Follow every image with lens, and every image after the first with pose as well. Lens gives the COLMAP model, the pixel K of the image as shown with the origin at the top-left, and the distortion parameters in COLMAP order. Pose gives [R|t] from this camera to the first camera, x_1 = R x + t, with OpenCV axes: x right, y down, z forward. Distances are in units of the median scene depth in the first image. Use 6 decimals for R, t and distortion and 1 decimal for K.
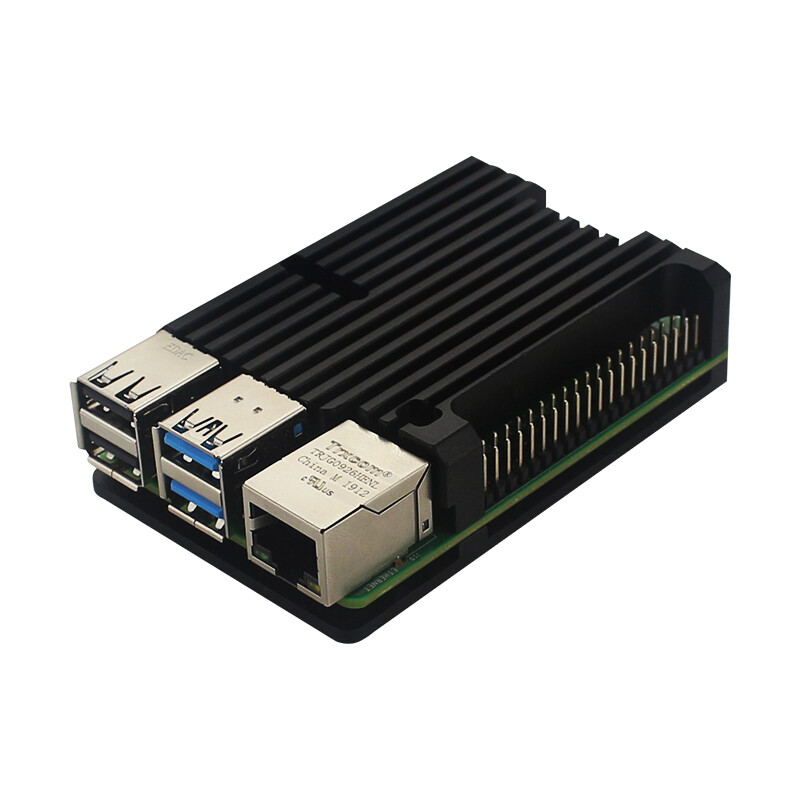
lens RADIAL K [[2436.6, 0, 400.0], [0, 2436.6, 400.0], [0, 0, 1]] dist [-0.054393, -0.081685]
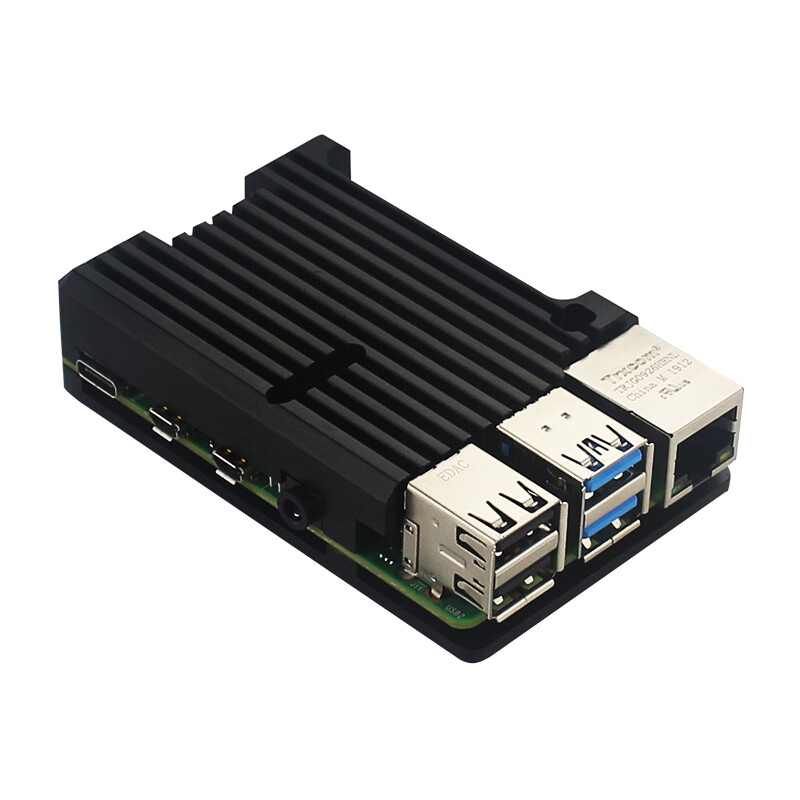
lens RADIAL K [[3073.8, 0, 400.0], [0, 3073.8, 400.0], [0, 0, 1]] dist [0.588765, 0.272207]
pose [[0.007935, -0.591614, 0.806183, -1.044021], [0.553596, 0.673988, 0.489154, -0.637316], [-0.832748, 0.442418, 0.332863, 0.624894]]
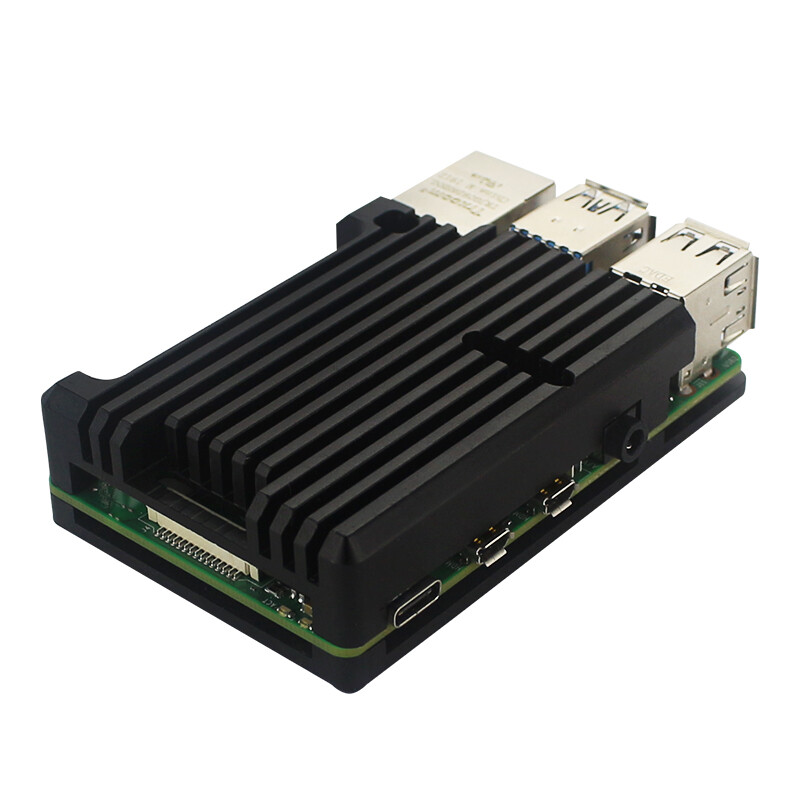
lens RADIAL K [[2436.6, 0, 400.0], [0, 2436.6, 400.0], [0, 0, 1]] dist [-0.054393, -0.081685]
pose [[-0.997015, 0.077035, -0.005117, 0.017367], [0.022284, 0.350601, 0.936260, -0.911072], [0.073919, 0.933351, -0.351271, 1.397931]]
